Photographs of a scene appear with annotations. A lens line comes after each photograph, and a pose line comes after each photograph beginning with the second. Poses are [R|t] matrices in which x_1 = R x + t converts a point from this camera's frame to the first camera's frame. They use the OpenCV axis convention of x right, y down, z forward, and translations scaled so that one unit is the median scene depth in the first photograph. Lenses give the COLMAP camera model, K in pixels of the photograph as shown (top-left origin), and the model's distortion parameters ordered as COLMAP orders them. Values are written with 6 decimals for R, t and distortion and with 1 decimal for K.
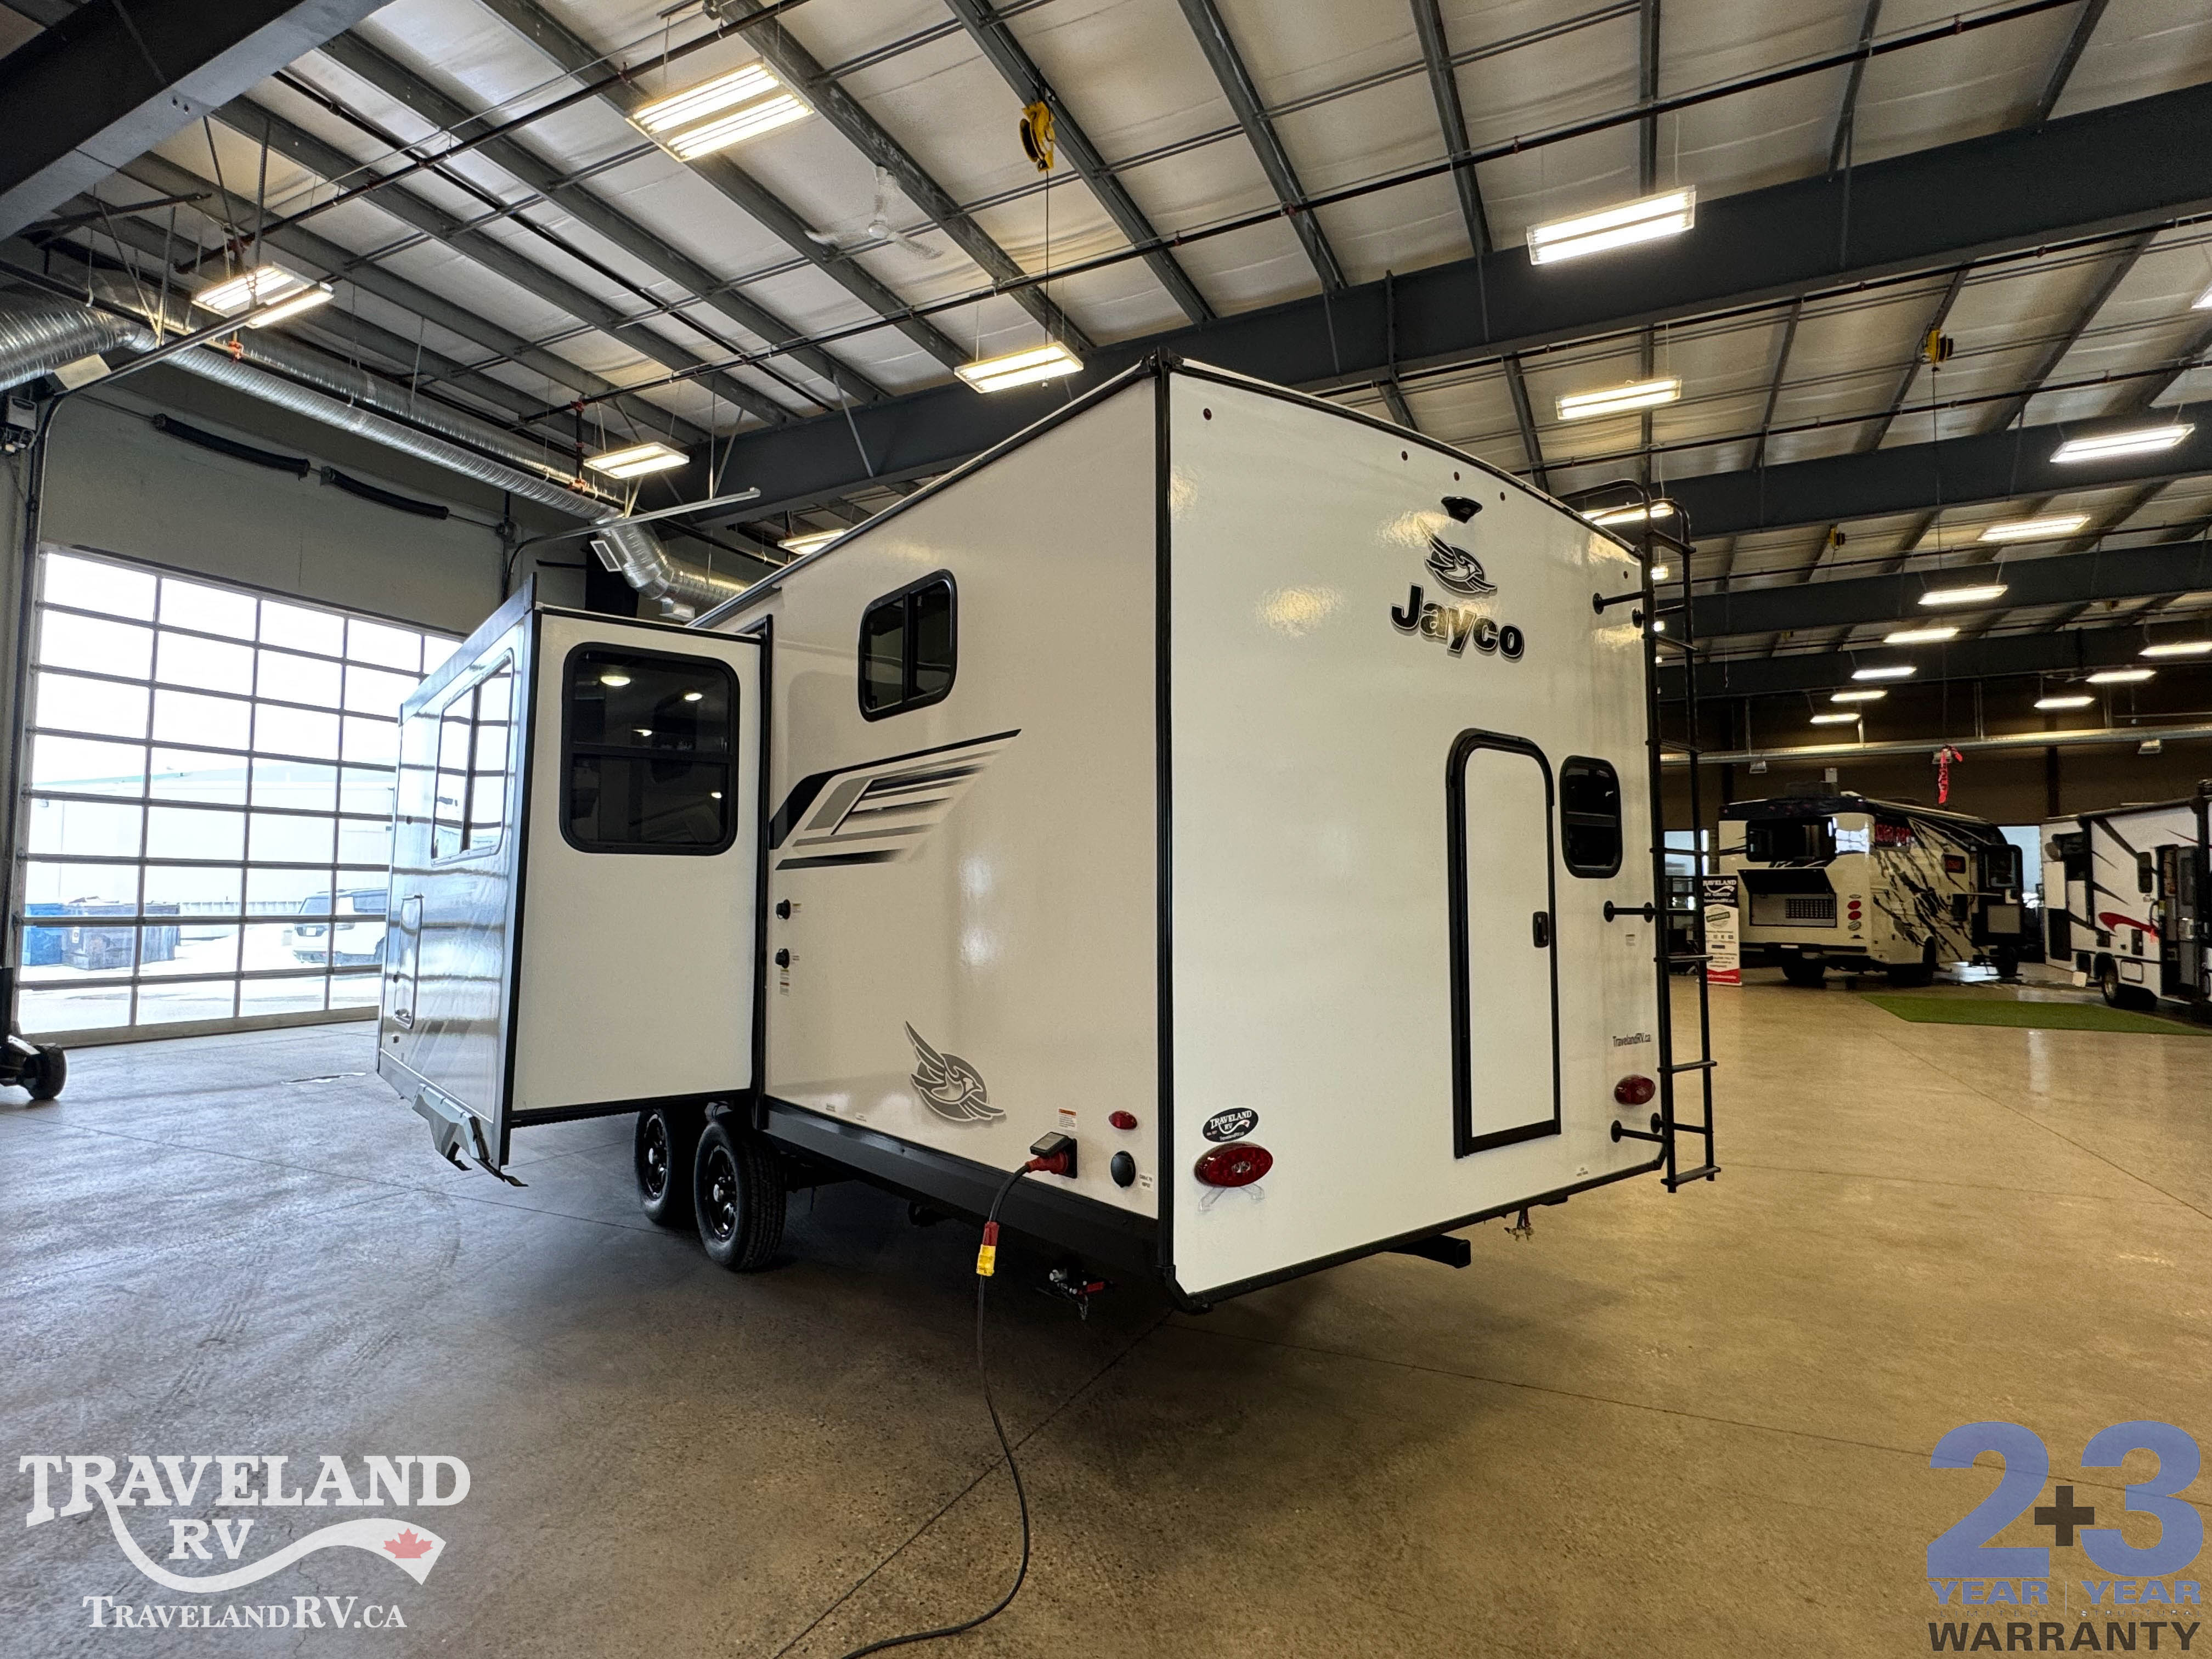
lens RADIAL K [[1144.0, 0, 1106.0], [0, 1144.0, 829.5], [0, 0, 1]] dist [-0.003162, -0.000601]
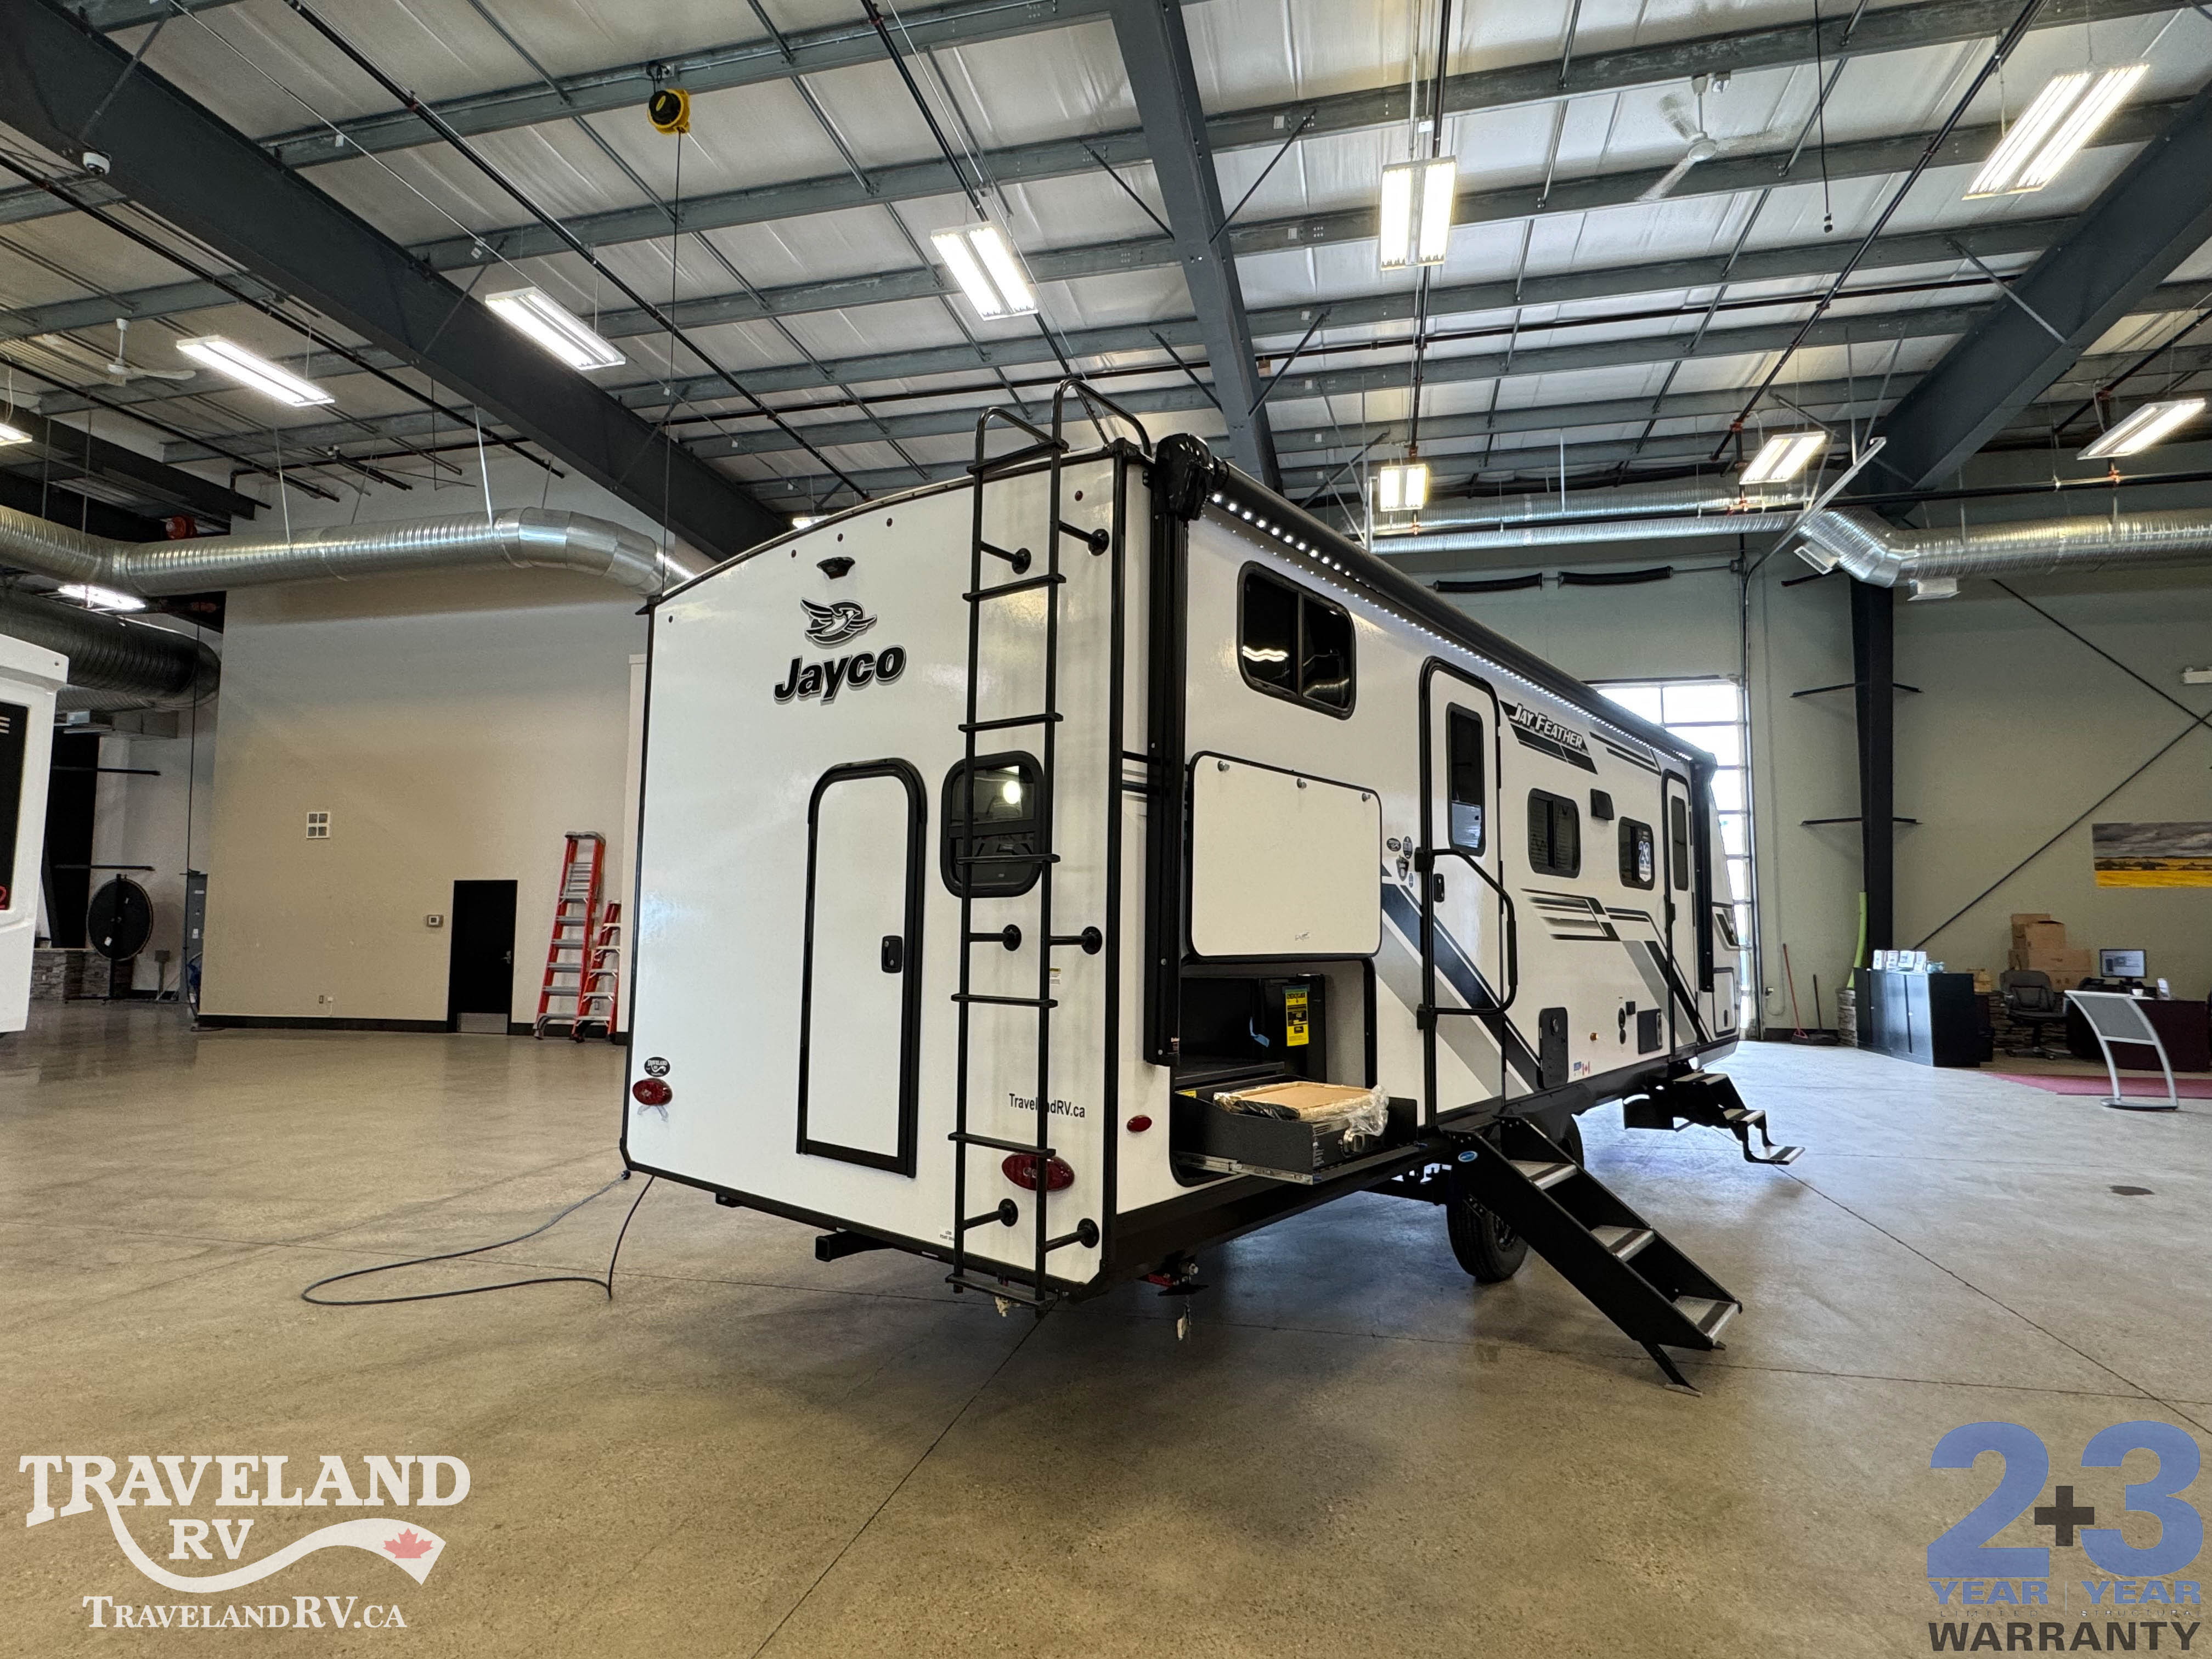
lens RADIAL K [[1144.0, 0, 1106.0], [0, 1144.0, 829.5], [0, 0, 1]] dist [-0.003162, -0.000601]
pose [[0.199044, -0.085548, -0.976250, 1.350781], [0.056708, 0.995519, -0.075674, 0.065156], [0.978348, -0.040299, 0.203003, 0.975796]]
